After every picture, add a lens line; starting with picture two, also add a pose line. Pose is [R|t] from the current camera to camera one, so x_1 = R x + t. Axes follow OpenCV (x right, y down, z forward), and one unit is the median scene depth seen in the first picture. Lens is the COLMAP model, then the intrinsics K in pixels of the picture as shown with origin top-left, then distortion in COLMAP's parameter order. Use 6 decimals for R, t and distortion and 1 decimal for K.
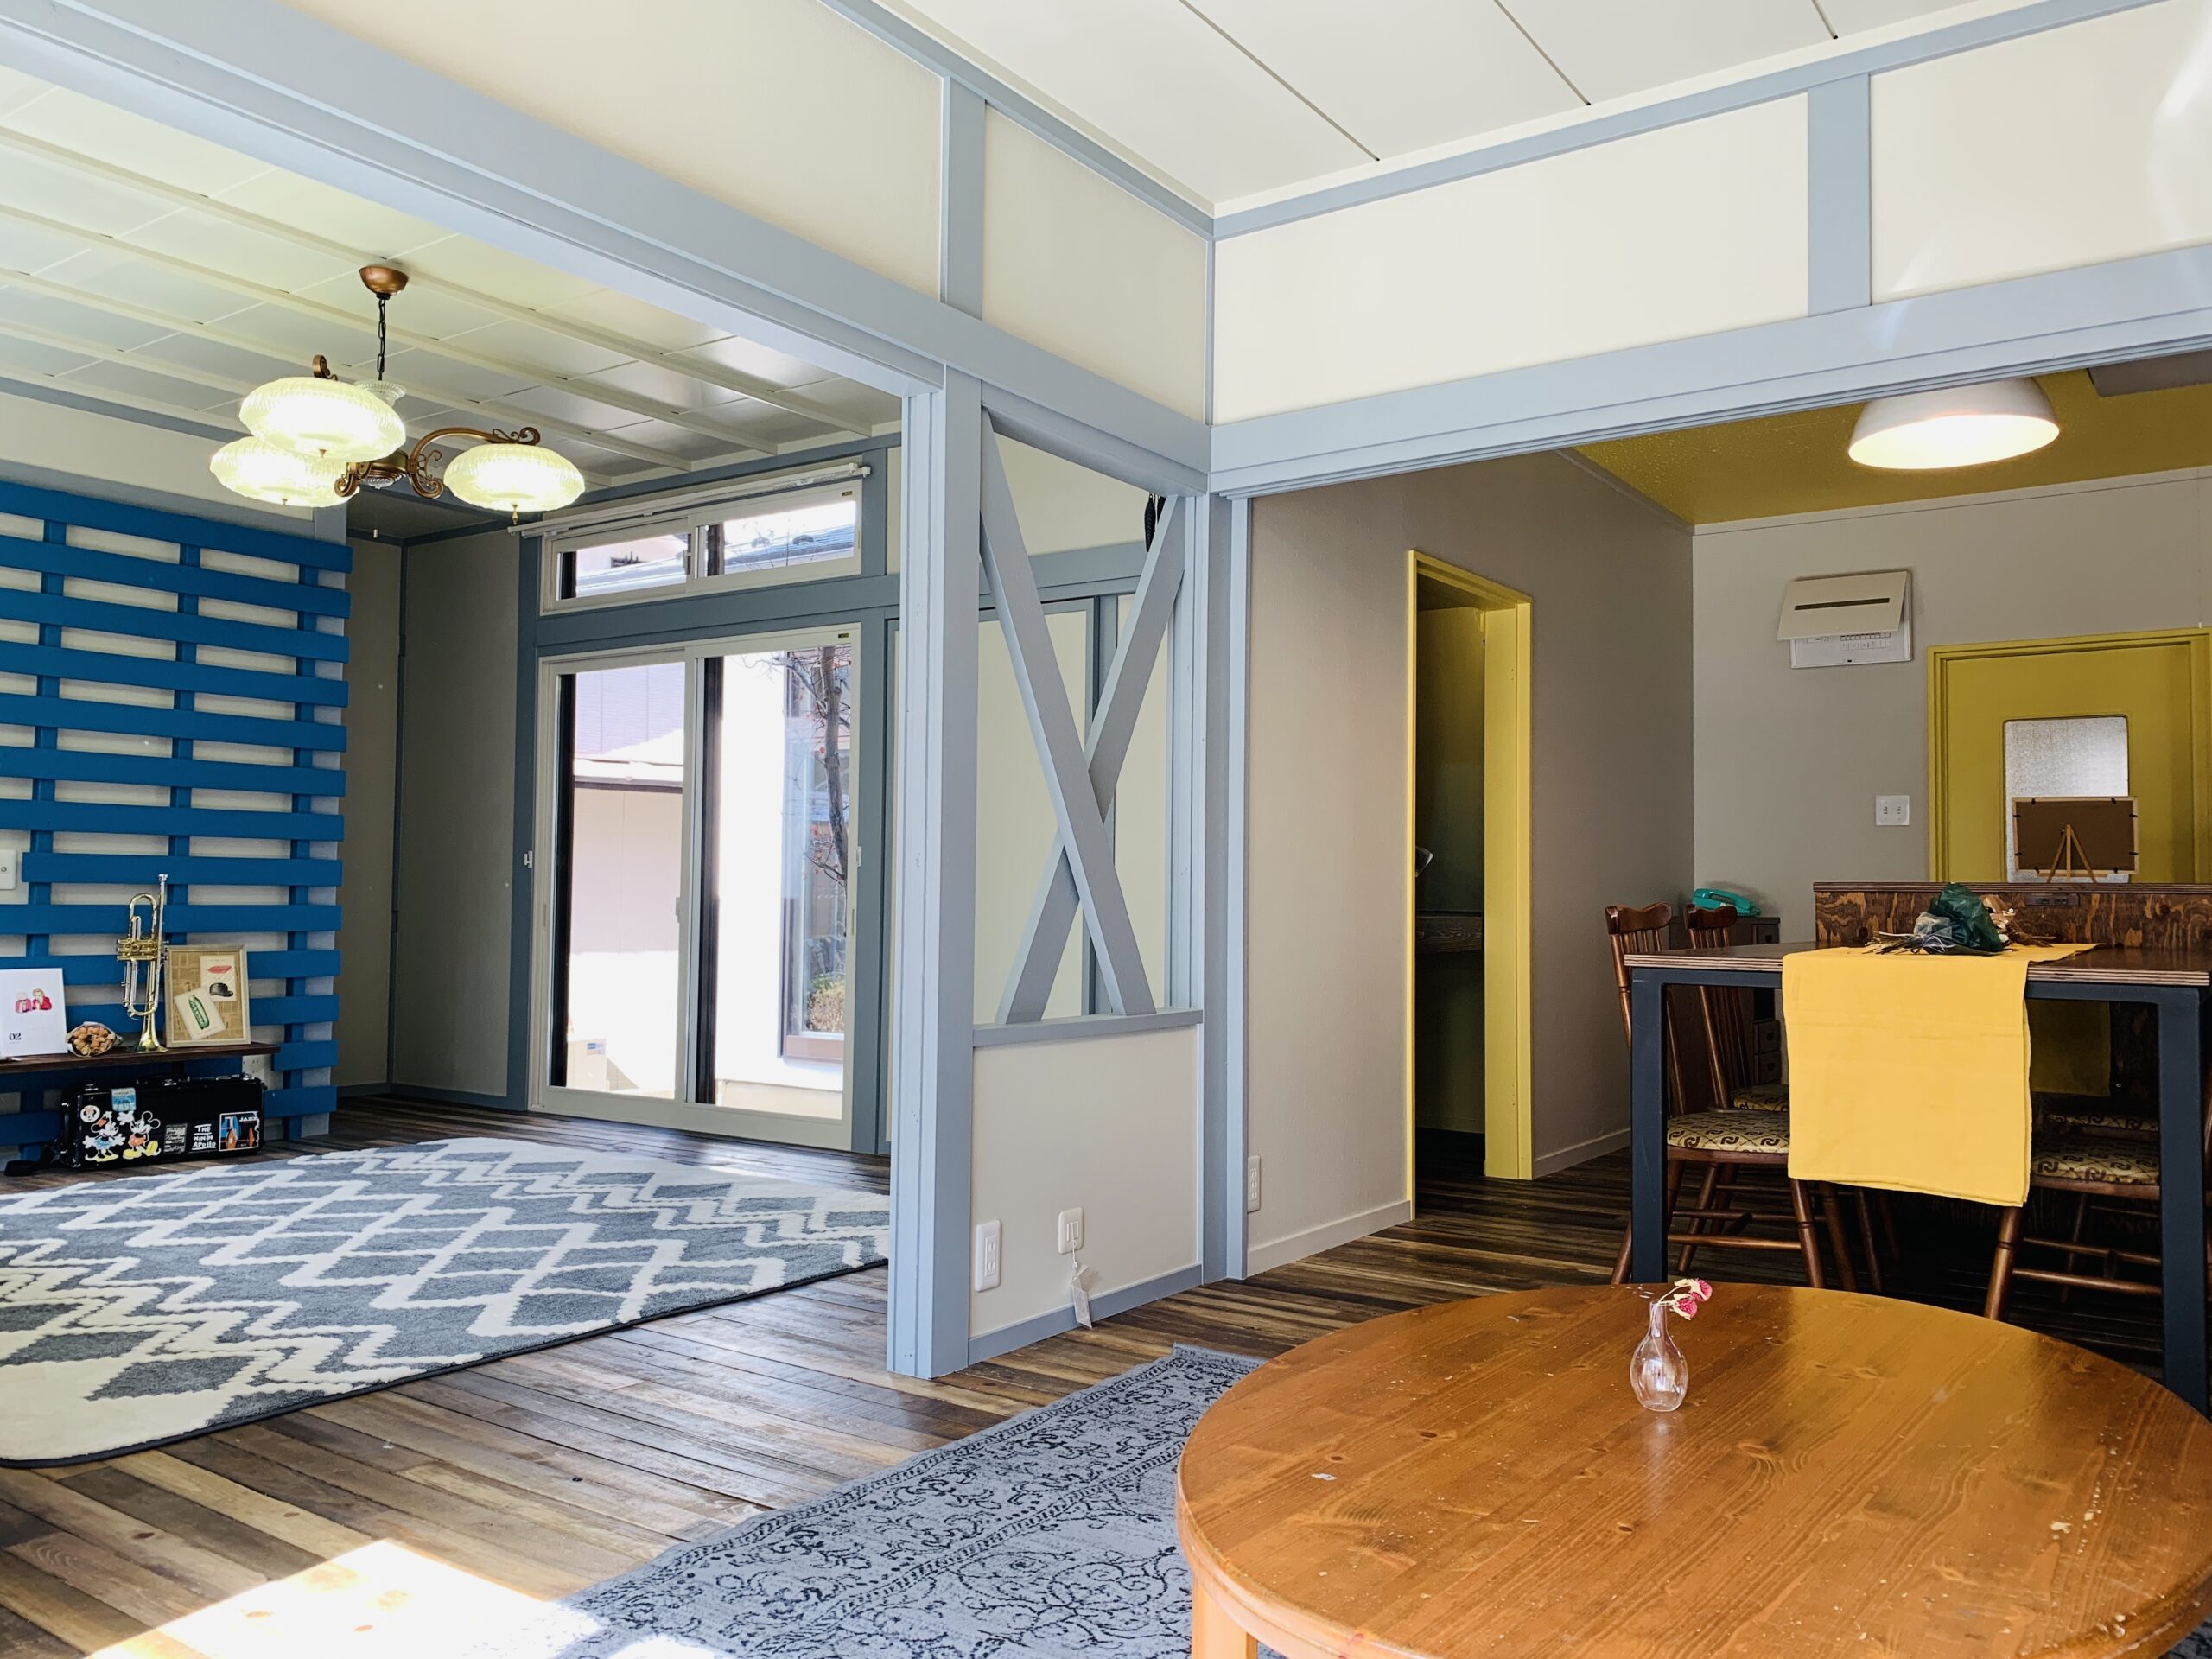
lens RADIAL K [[1682.2, 0, 1101.5], [0, 1682.2, 824.5], [0, 0, 1]] dist [0.026459, -0.026245]
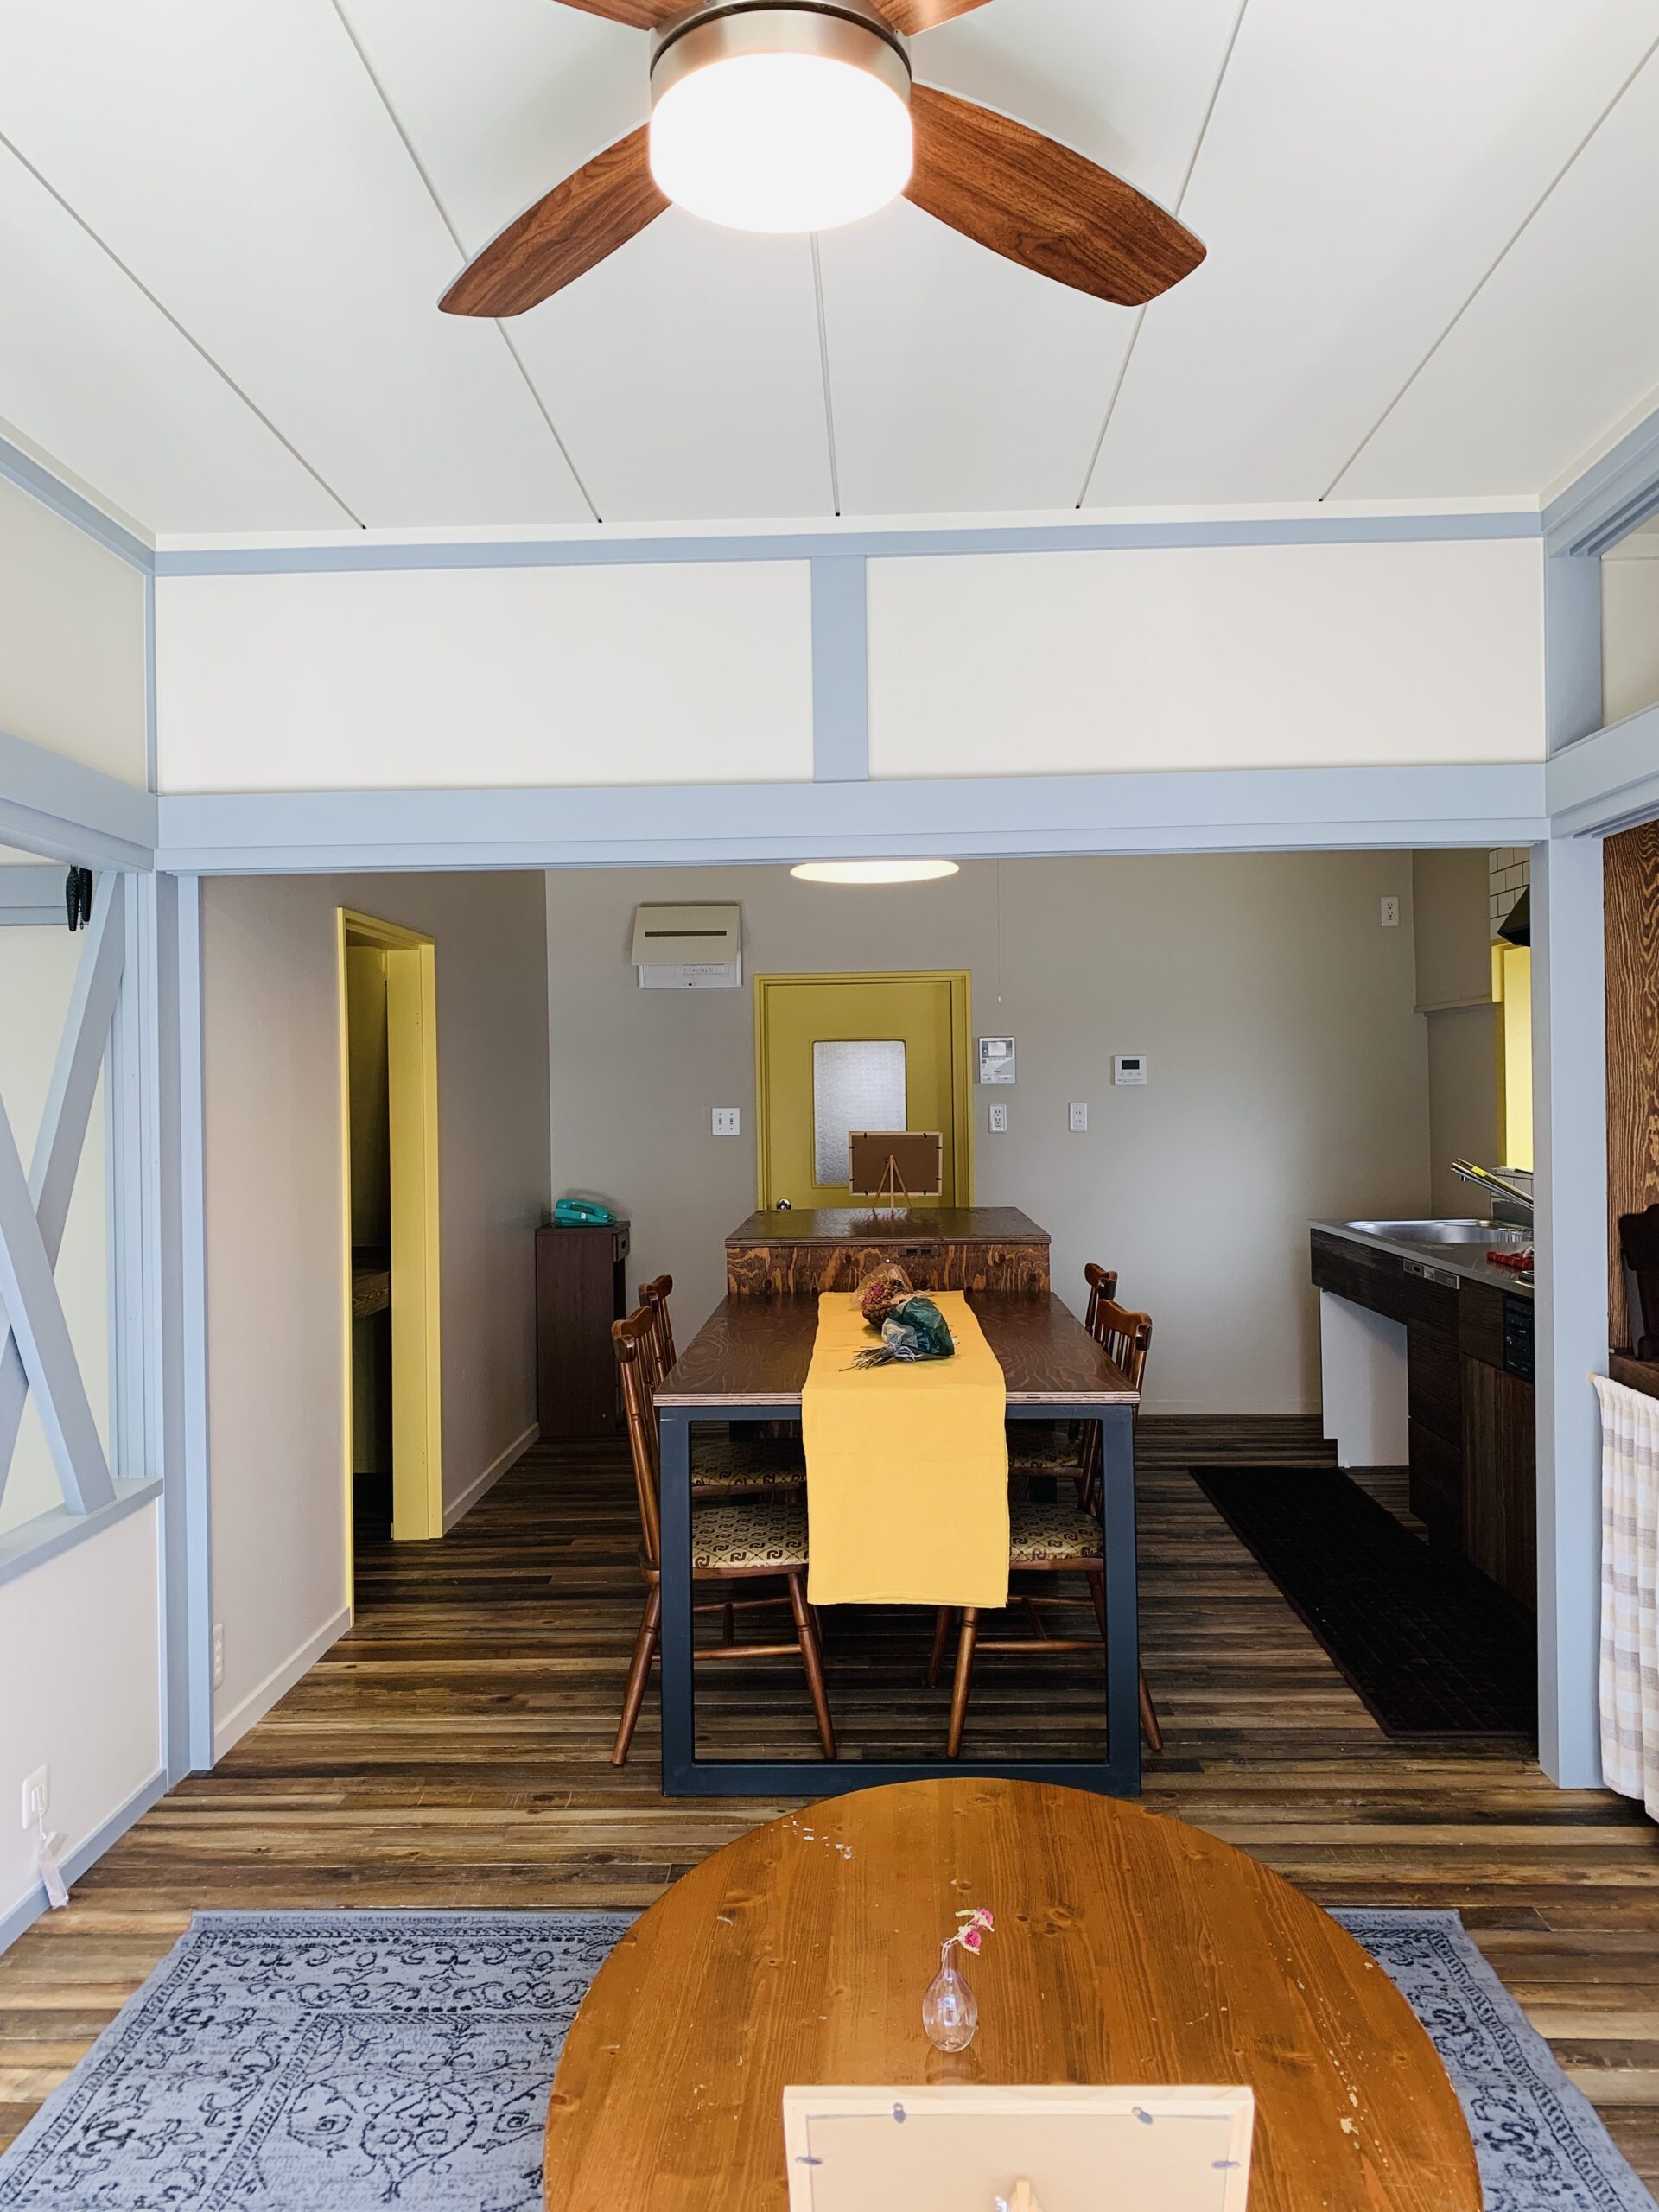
lens RADIAL K [[1682.2, 0, 803.9], [0, 1682.2, 1077.1], [0, 0, 1]] dist [0.026459, -0.026245]
pose [[0.839702, -0.021868, 0.542606, -0.118317], [0.002638, 0.999341, 0.036193, -0.114176], [-0.543040, -0.028960, 0.839207, 0.089987]]
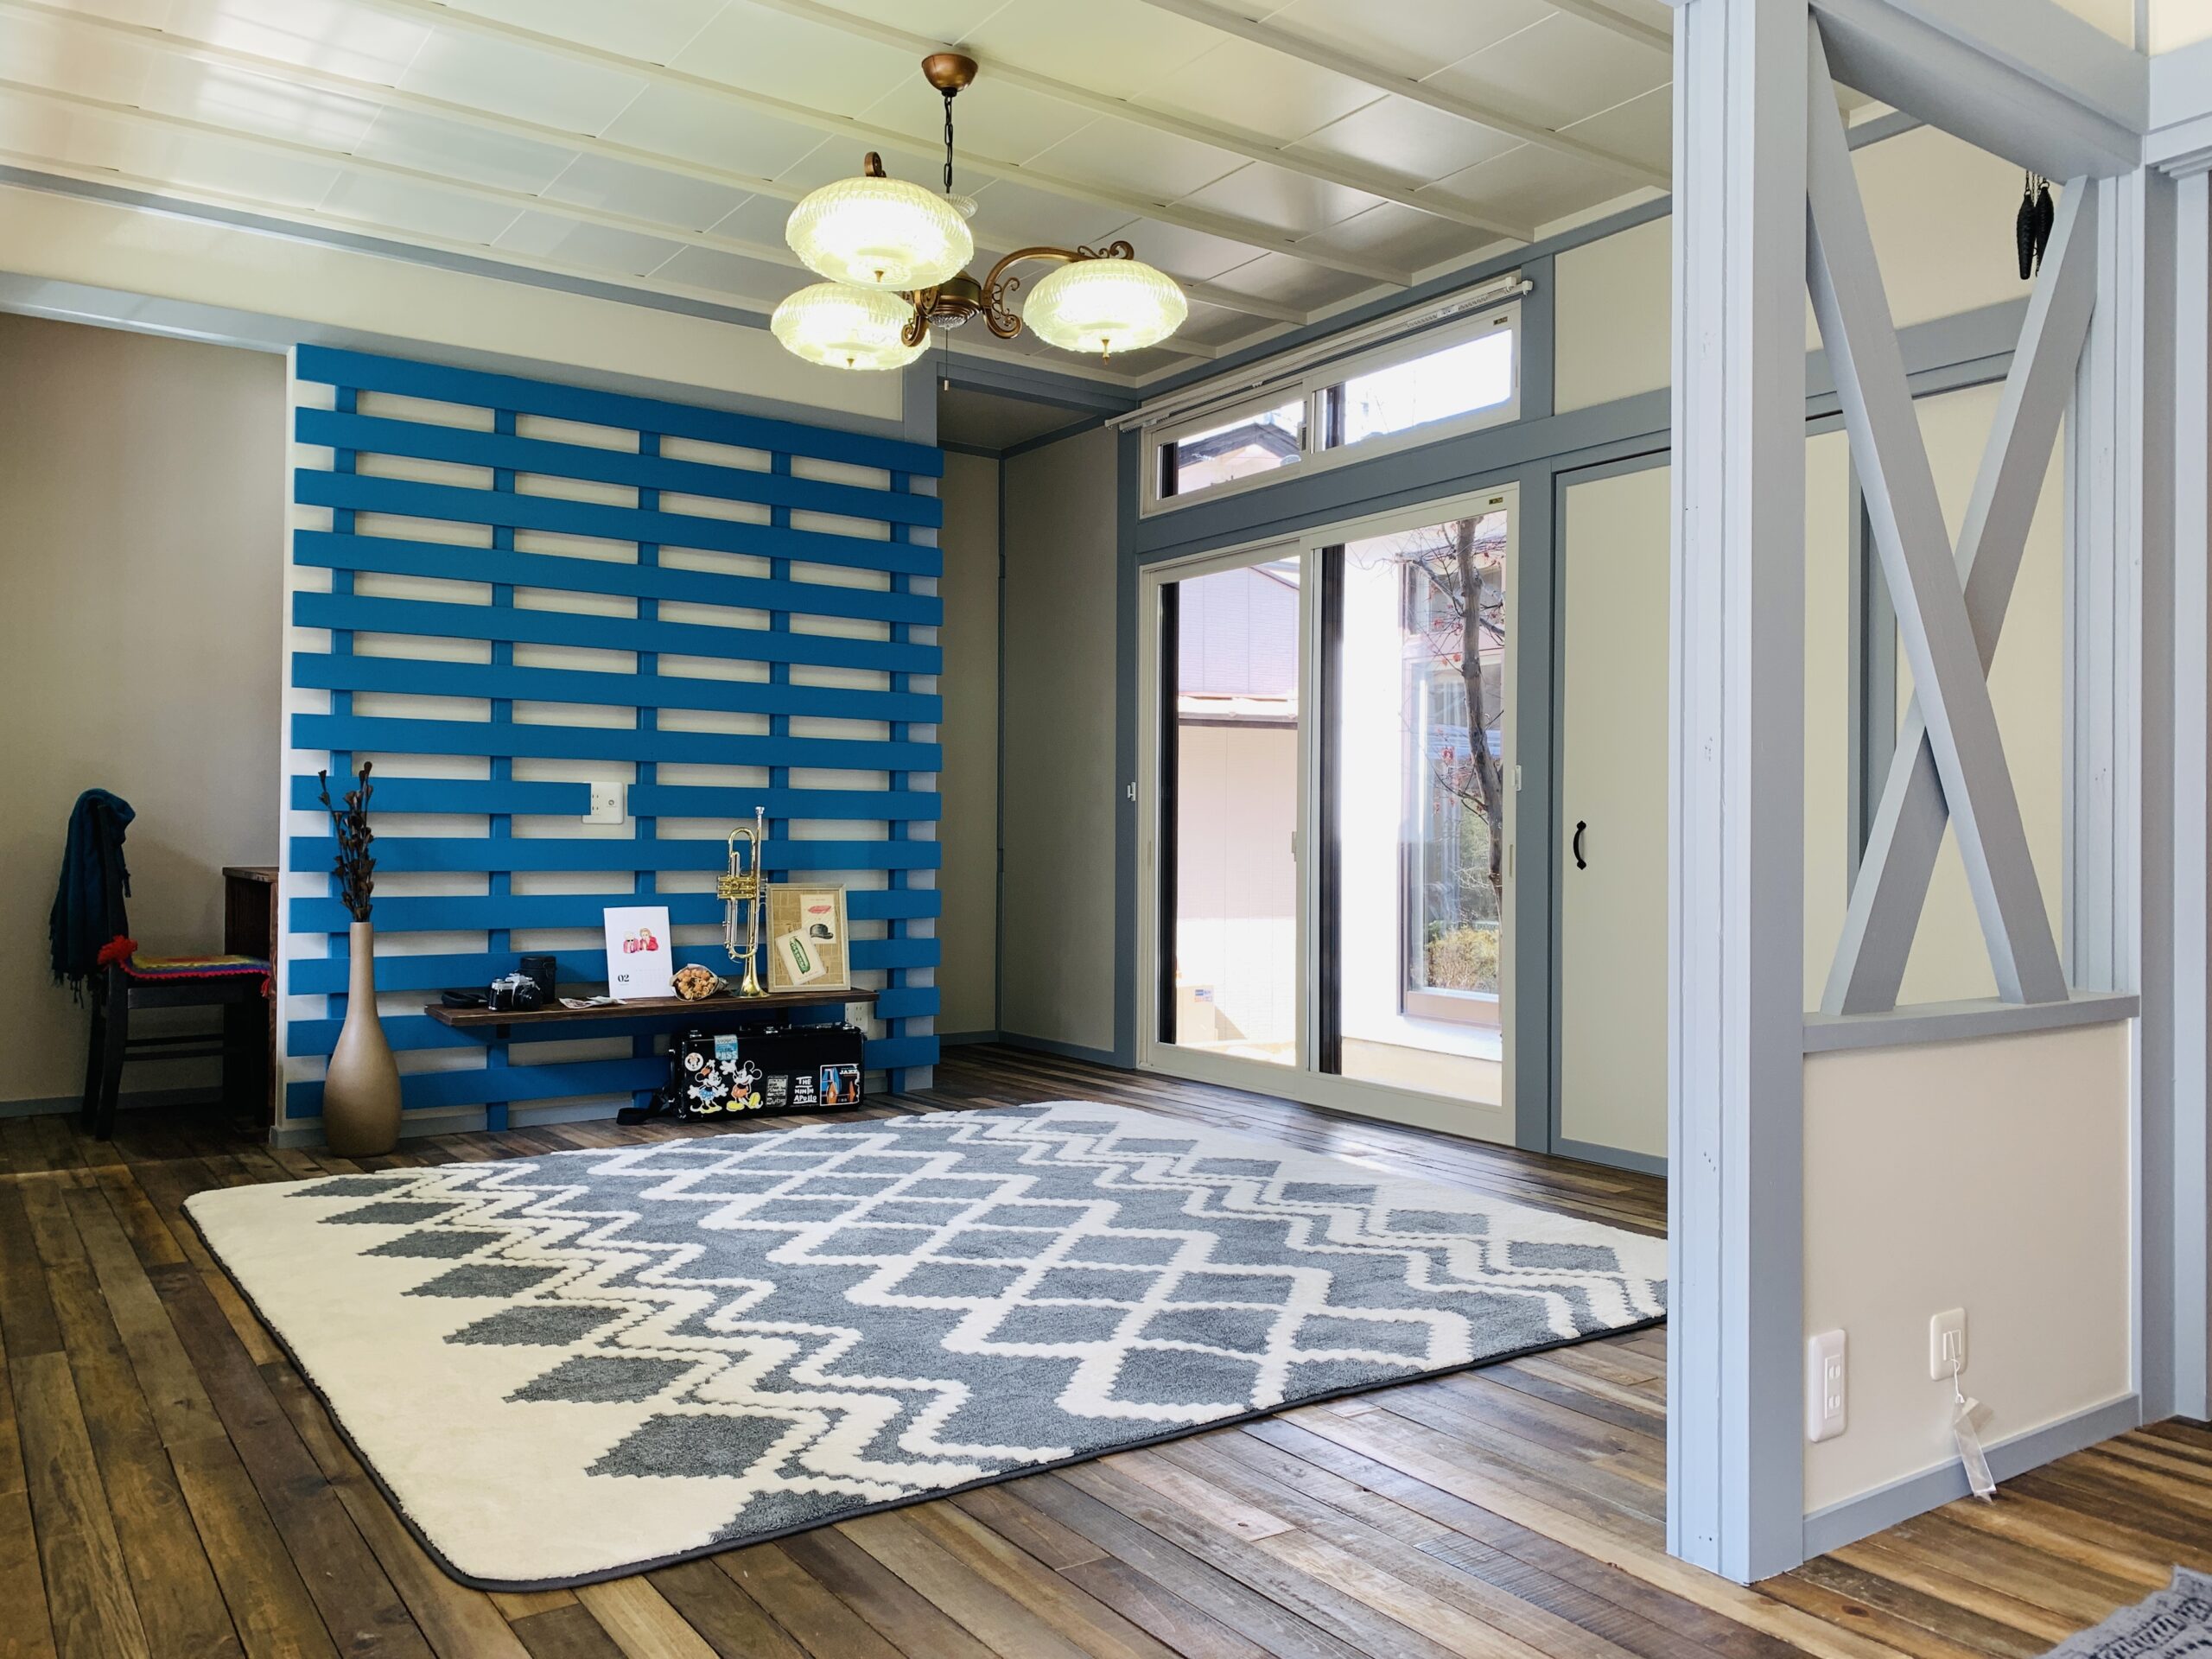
lens RADIAL K [[1682.2, 0, 1124.4], [0, 1682.2, 824.0], [0, 0, 1]] dist [0.026459, -0.026245]
pose [[0.944280, -0.006379, -0.329082, -0.081472], [0.016715, 0.999451, 0.028590, 0.020968], [0.328719, -0.032497, 0.943869, 0.255463]]
